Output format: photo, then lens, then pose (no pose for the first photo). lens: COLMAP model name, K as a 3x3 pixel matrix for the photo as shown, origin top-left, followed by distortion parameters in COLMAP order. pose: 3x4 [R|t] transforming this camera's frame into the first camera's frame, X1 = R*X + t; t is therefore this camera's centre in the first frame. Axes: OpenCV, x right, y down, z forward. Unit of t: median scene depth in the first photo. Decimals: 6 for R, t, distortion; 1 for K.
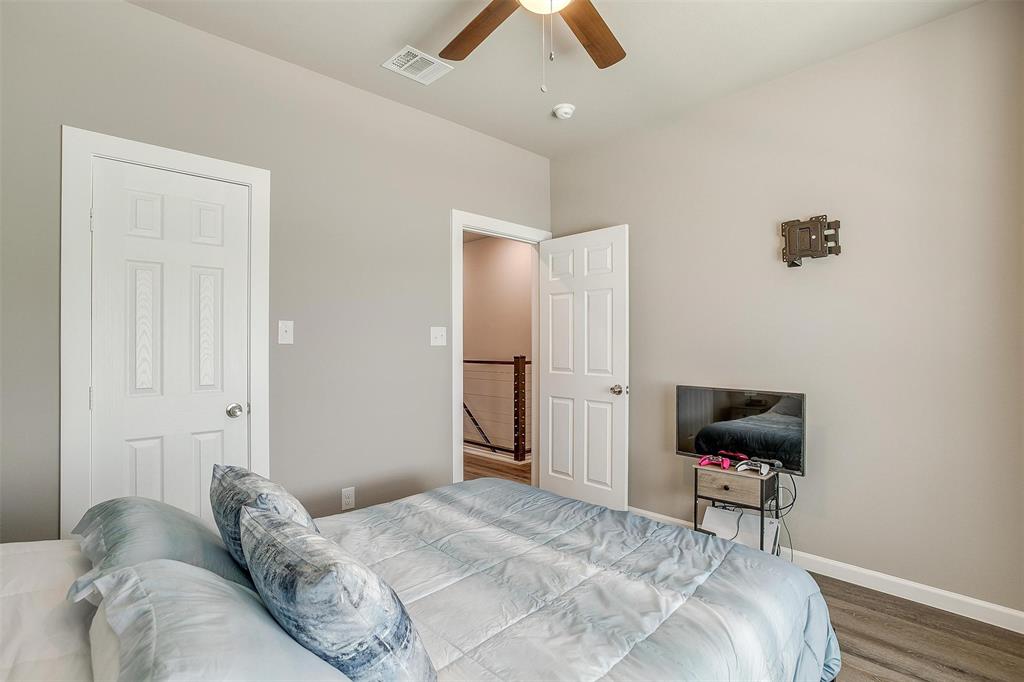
lens RADIAL K [[492.2, 0, 516.8], [0, 492.2, 336.3], [0, 0, 1]] dist [-0.045065, -0.000121]
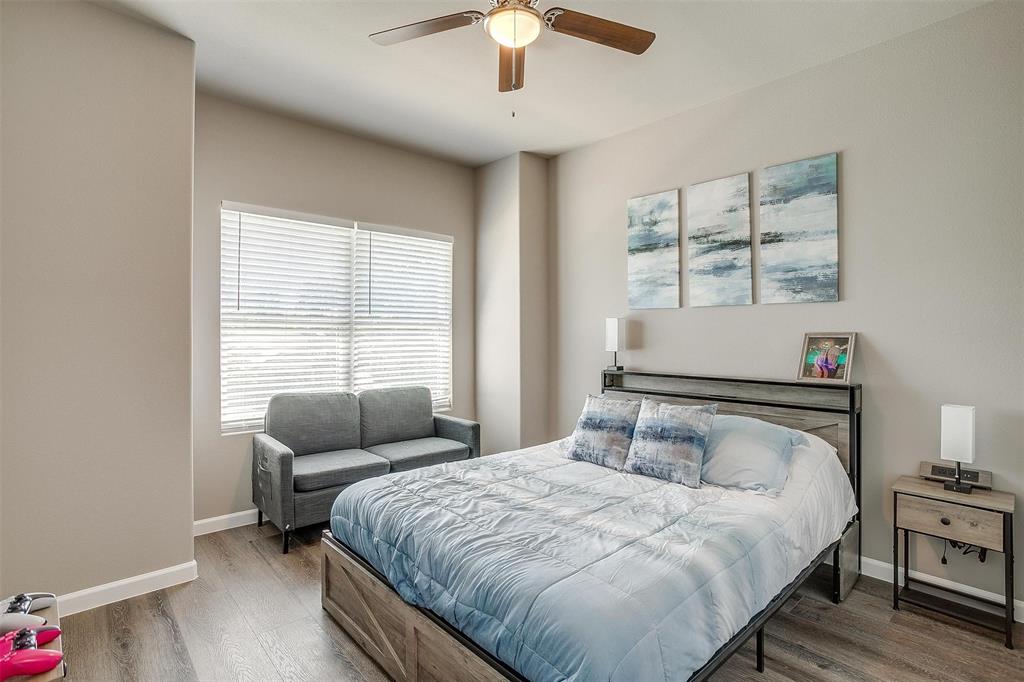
lens RADIAL K [[492.2, 0, 516.8], [0, 492.2, 336.3], [0, 0, 1]] dist [-0.045065, -0.000121]
pose [[-0.999396, 0.004258, 0.034491, 0.019388], [0.004111, 0.999982, -0.004337, 0.024096], [-0.034509, -0.004193, -0.999396, 2.093725]]
